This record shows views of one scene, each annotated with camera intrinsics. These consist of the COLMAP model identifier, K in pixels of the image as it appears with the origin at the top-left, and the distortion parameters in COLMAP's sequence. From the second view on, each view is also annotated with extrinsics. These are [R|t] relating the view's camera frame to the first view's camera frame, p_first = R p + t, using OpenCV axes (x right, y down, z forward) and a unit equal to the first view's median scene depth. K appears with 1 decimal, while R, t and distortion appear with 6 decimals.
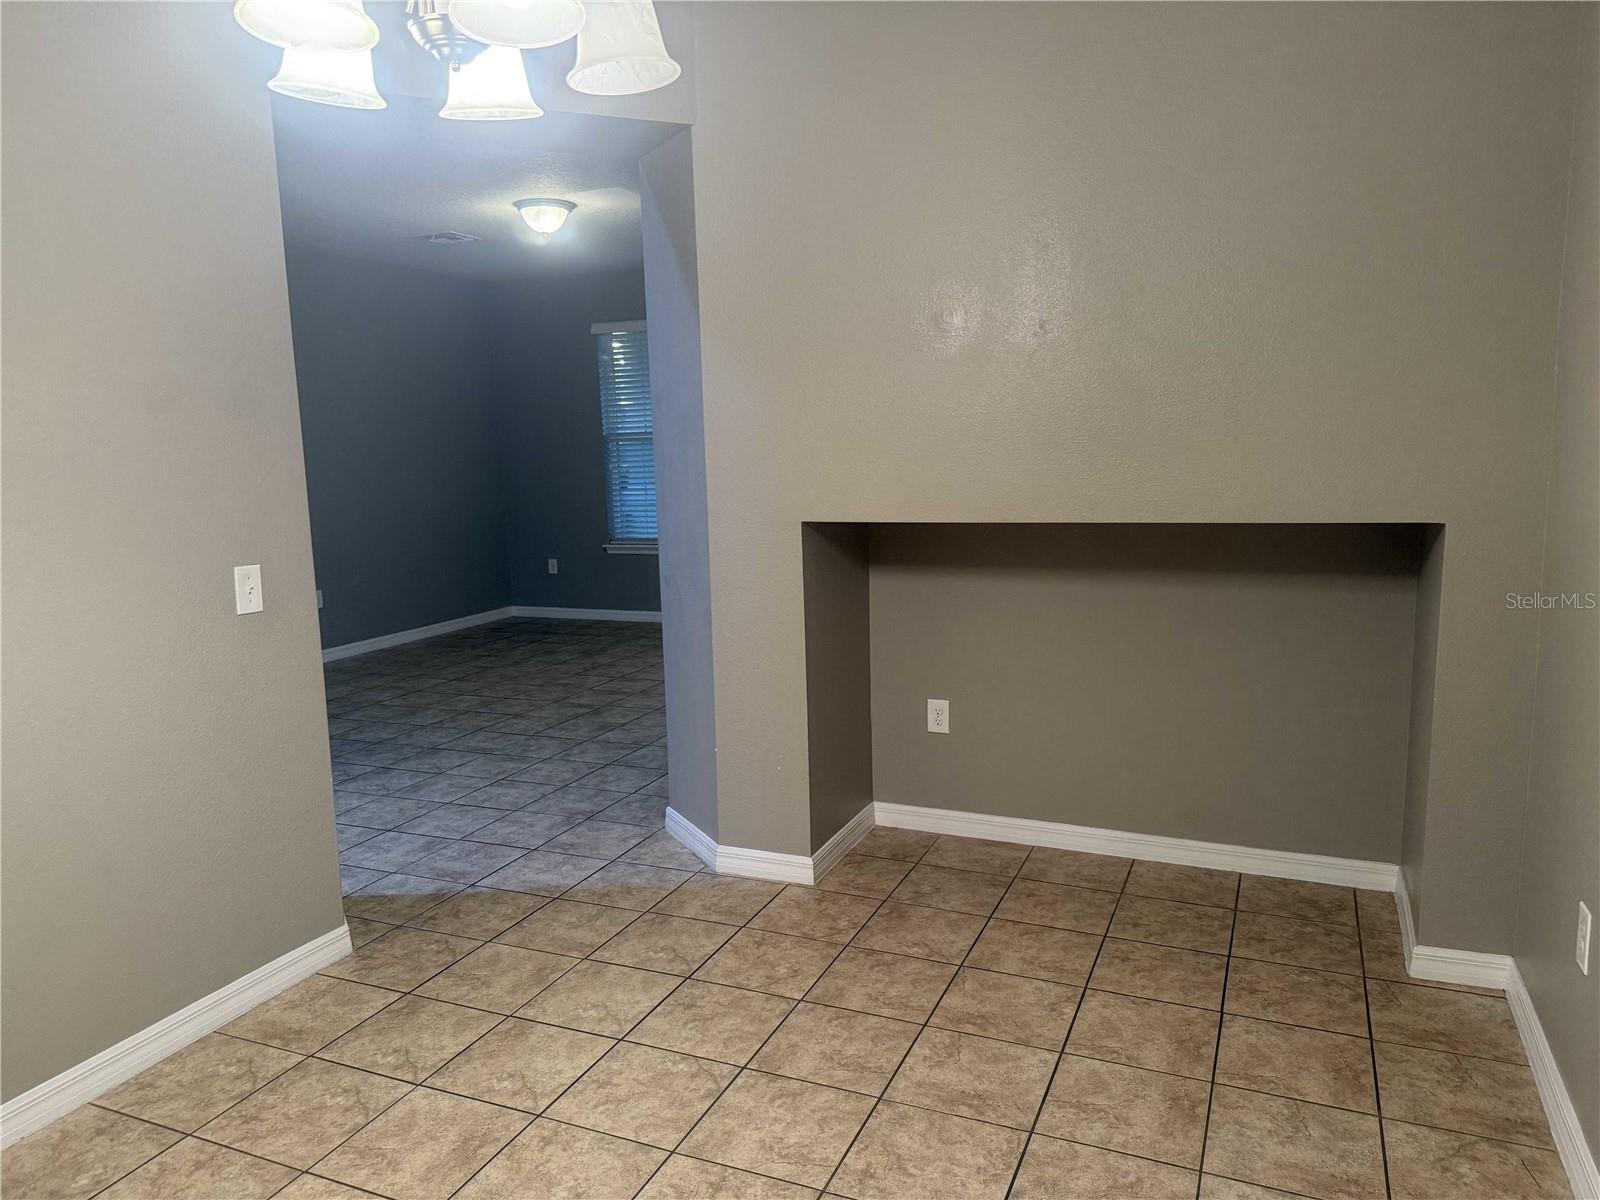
lens RADIAL K [[1125.3, 0, 798.3], [0, 1125.3, 576.3], [0, 0, 1]] dist [0.035810, -0.062569]
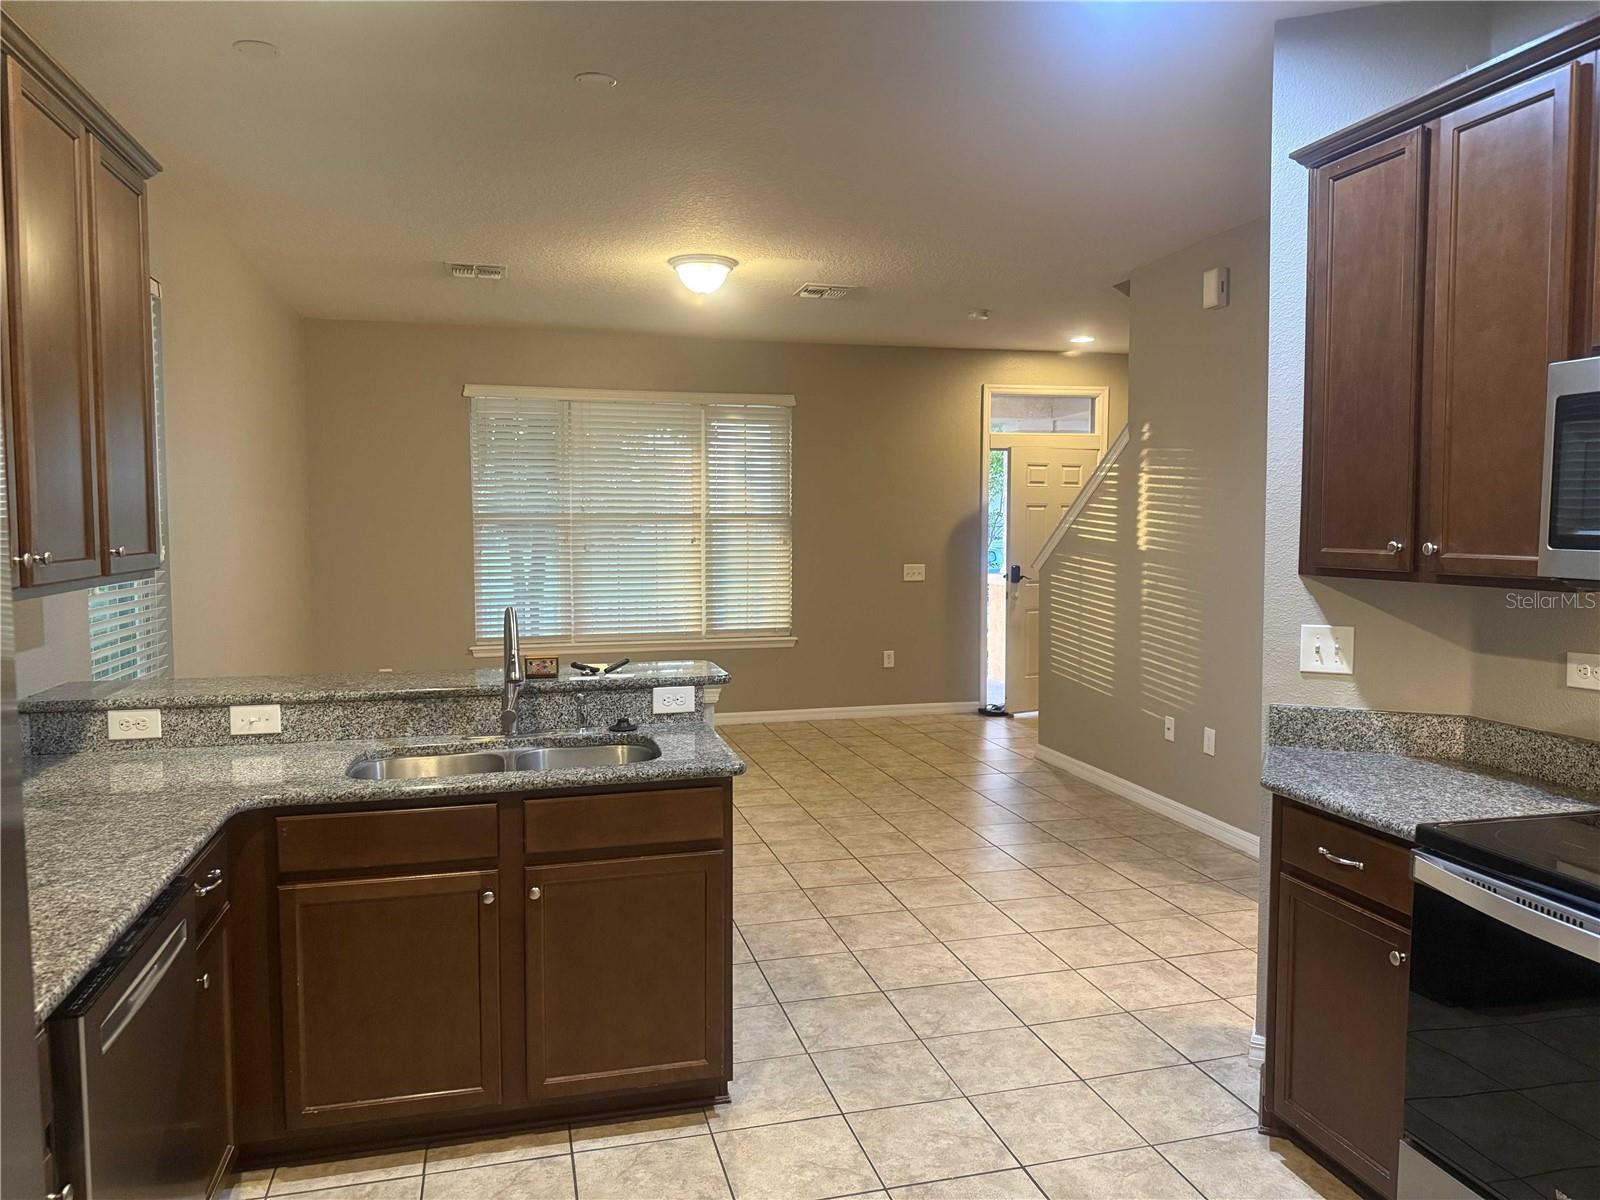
lens RADIAL K [[1125.3, 0, 798.3], [0, 1125.3, 576.3], [0, 0, 1]] dist [0.035810, -0.062569]
pose [[0.787209, 0.001112, 0.616685, -1.261903], [0.047765, 0.996884, -0.062770, -0.037430], [-0.614833, 0.078869, 0.784704, 0.503615]]
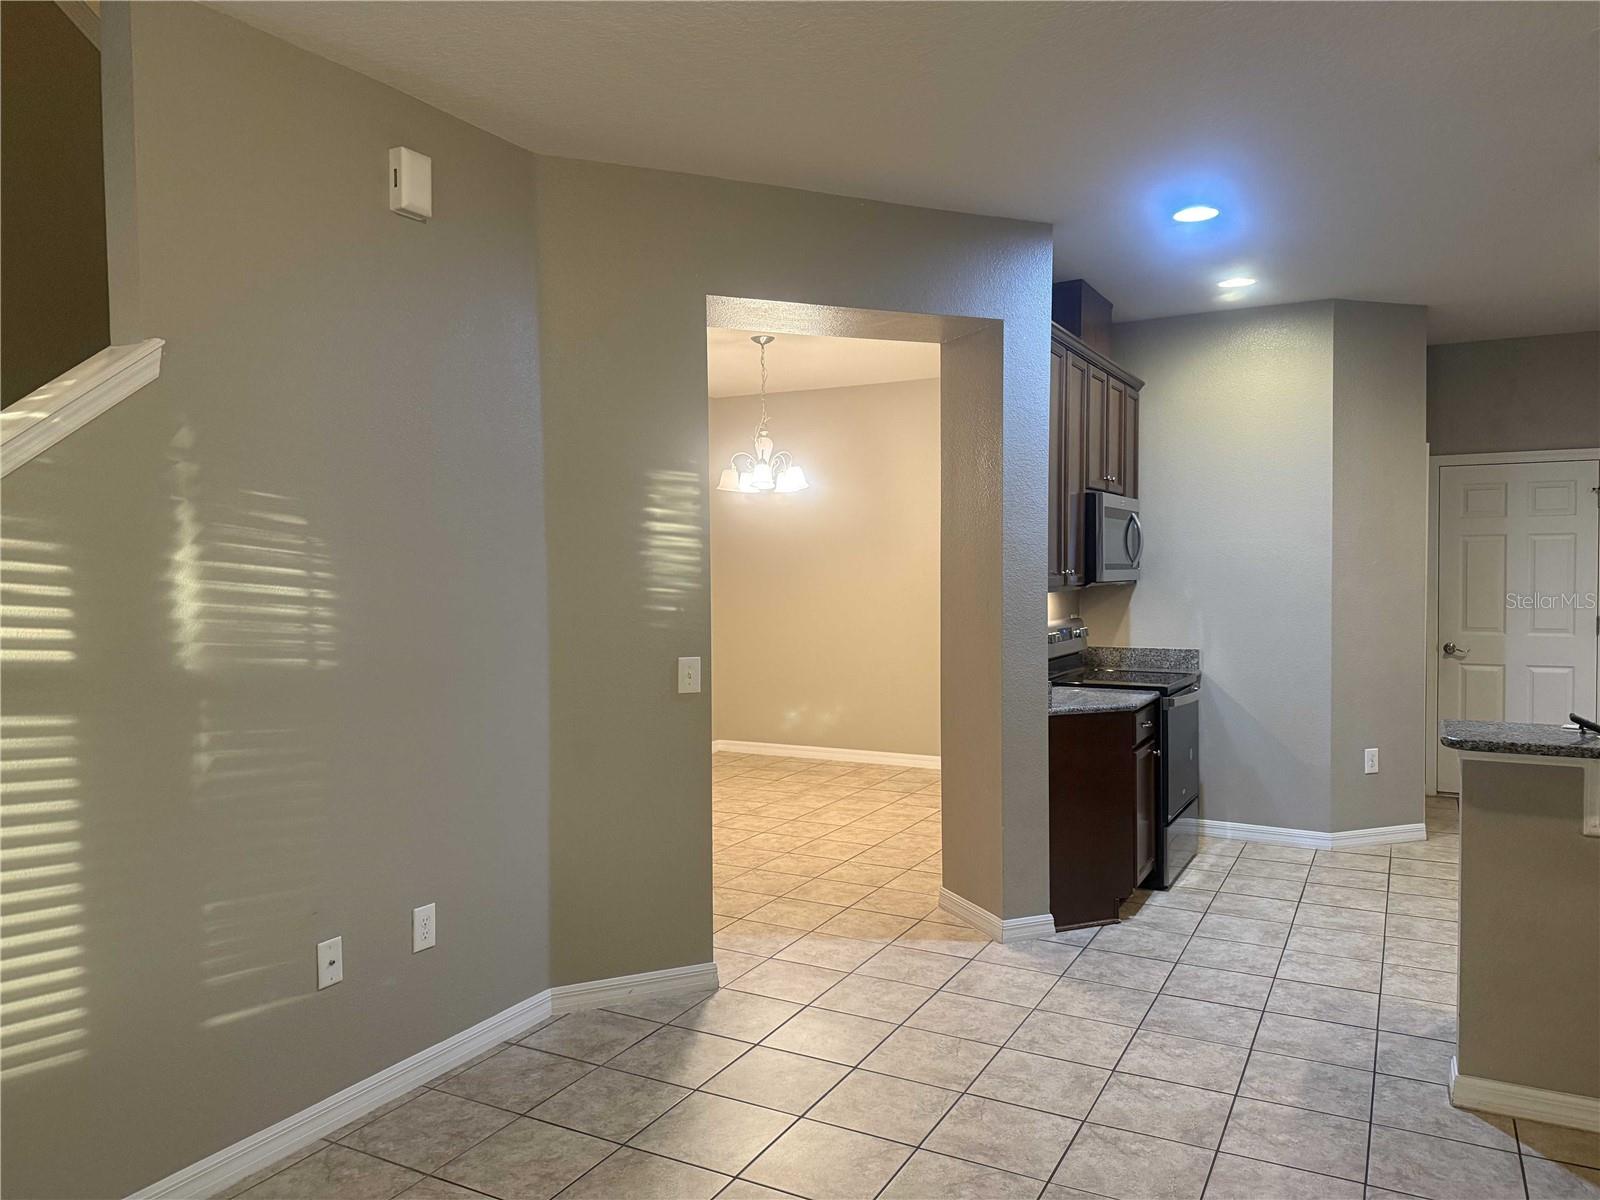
lens RADIAL K [[1125.3, 0, 798.3], [0, 1125.3, 576.3], [0, 0, 1]] dist [0.035810, -0.062569]
pose [[-0.995170, 0.039507, 0.089864, -0.323899], [0.051092, 0.990129, 0.130517, -0.267242], [-0.083820, 0.134478, -0.987365, 2.164005]]
